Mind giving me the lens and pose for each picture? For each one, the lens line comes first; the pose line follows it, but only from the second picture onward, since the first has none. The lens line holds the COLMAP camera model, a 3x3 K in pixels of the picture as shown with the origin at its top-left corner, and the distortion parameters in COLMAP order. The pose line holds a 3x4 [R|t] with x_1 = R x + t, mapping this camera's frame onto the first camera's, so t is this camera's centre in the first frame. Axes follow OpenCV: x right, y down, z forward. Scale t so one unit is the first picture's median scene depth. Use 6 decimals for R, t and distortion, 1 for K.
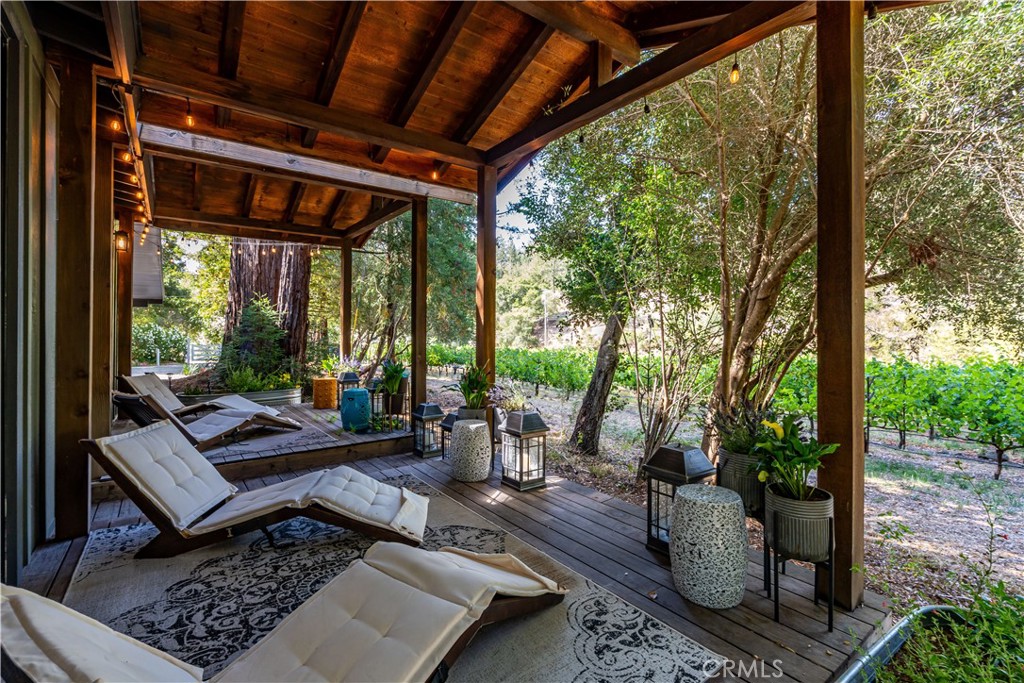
lens RADIAL K [[464.2, 0, 512.0], [0, 464.2, 341.5], [0, 0, 1]] dist [0.000770, 0.000258]
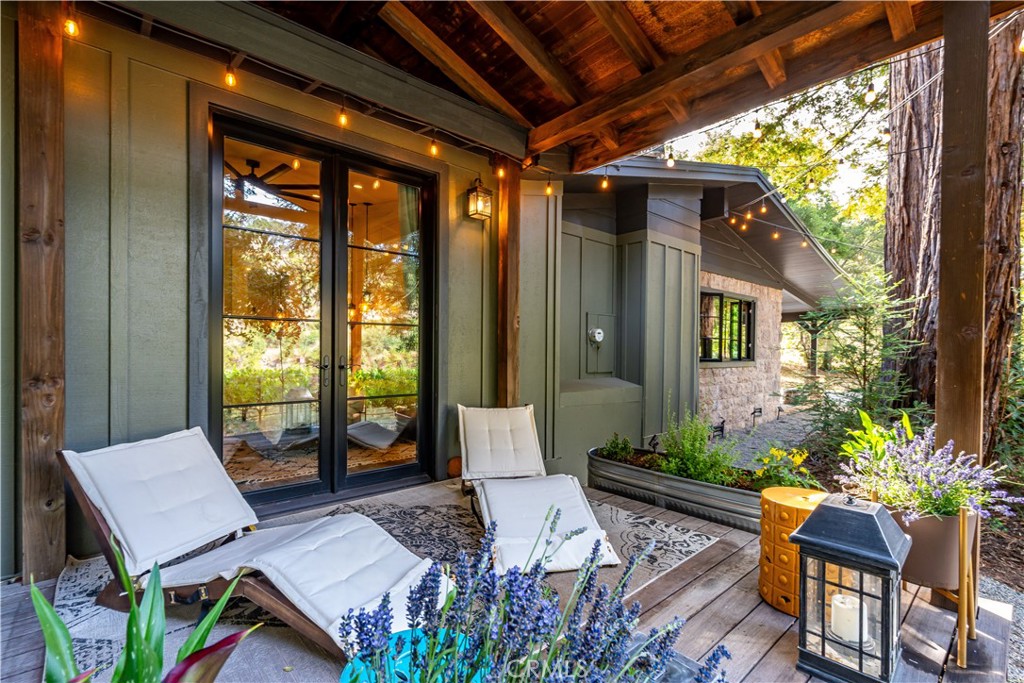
lens RADIAL K [[468.0, 0, 516.9], [0, 468.0, 348.0], [0, 0, 1]] dist [-0.001540, -0.000082]
pose [[0.108930, -0.011107, -0.993987, 0.840517], [-0.026711, 0.999544, -0.014096, 0.044673], [0.993691, 0.028086, 0.108583, 1.221116]]
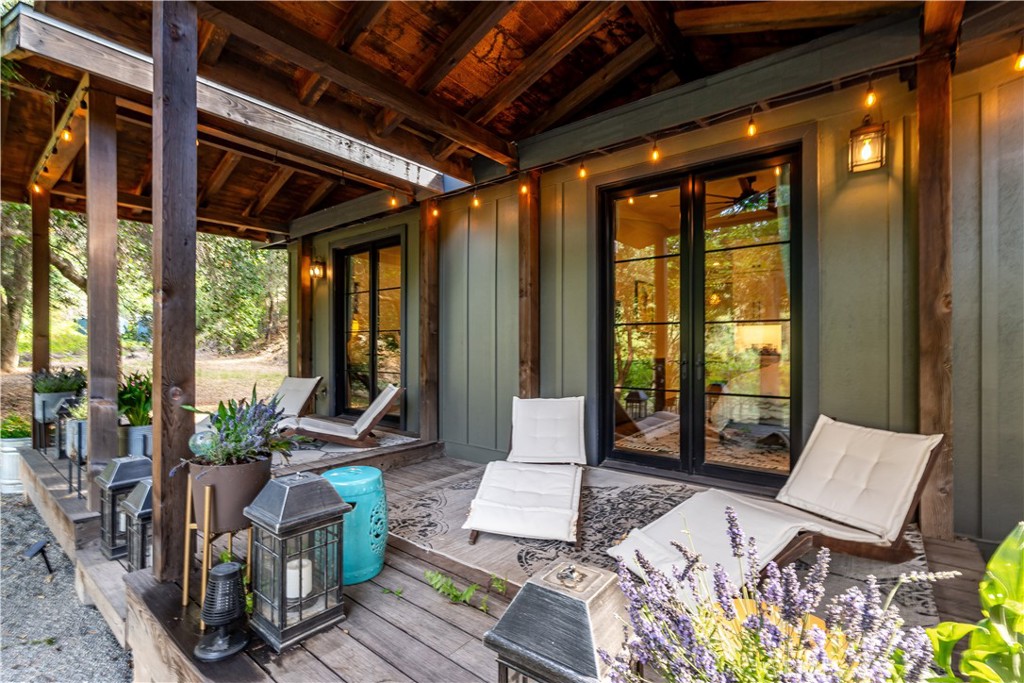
lens RADIAL K [[468.0, 0, 516.9], [0, 468.0, 348.0], [0, 0, 1]] dist [-0.001540, -0.000082]
pose [[-0.962569, -0.000374, -0.271036, 0.297939], [-0.007158, 0.999685, 0.024043, 0.002048], [0.270942, 0.025083, -0.962269, 2.371910]]
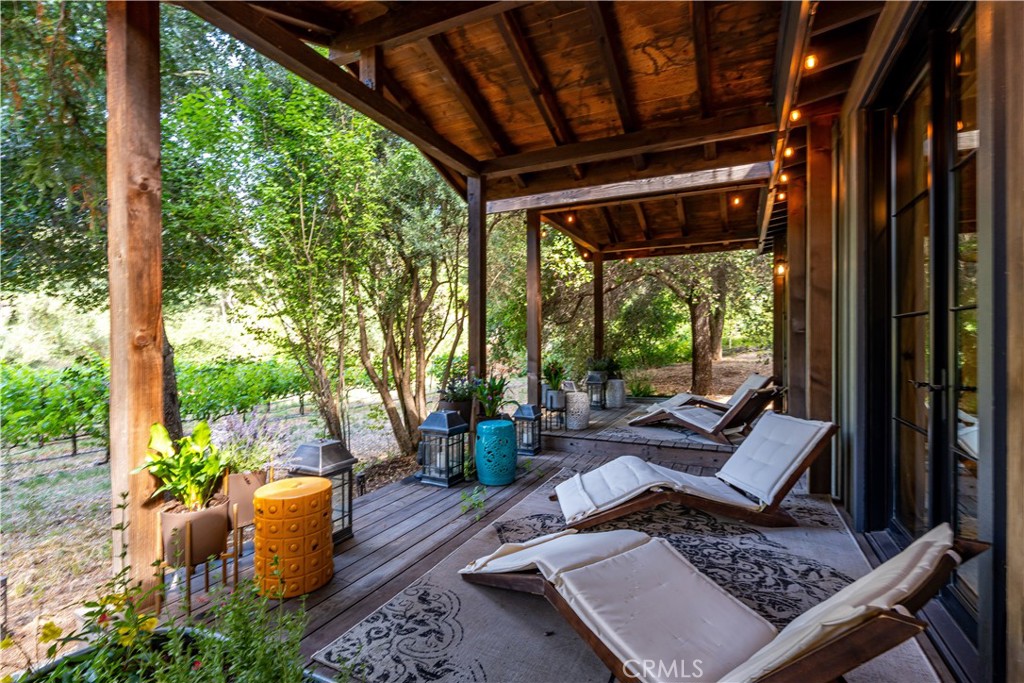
lens RADIAL K [[464.2, 0, 512.0], [0, 464.2, 341.5], [0, 0, 1]] dist [0.000770, 0.000258]
pose [[-0.470632, -0.004447, 0.882319, -1.337029], [0.016003, 0.999780, 0.013575, -0.023683], [-0.882185, 0.020508, -0.470457, 2.017568]]
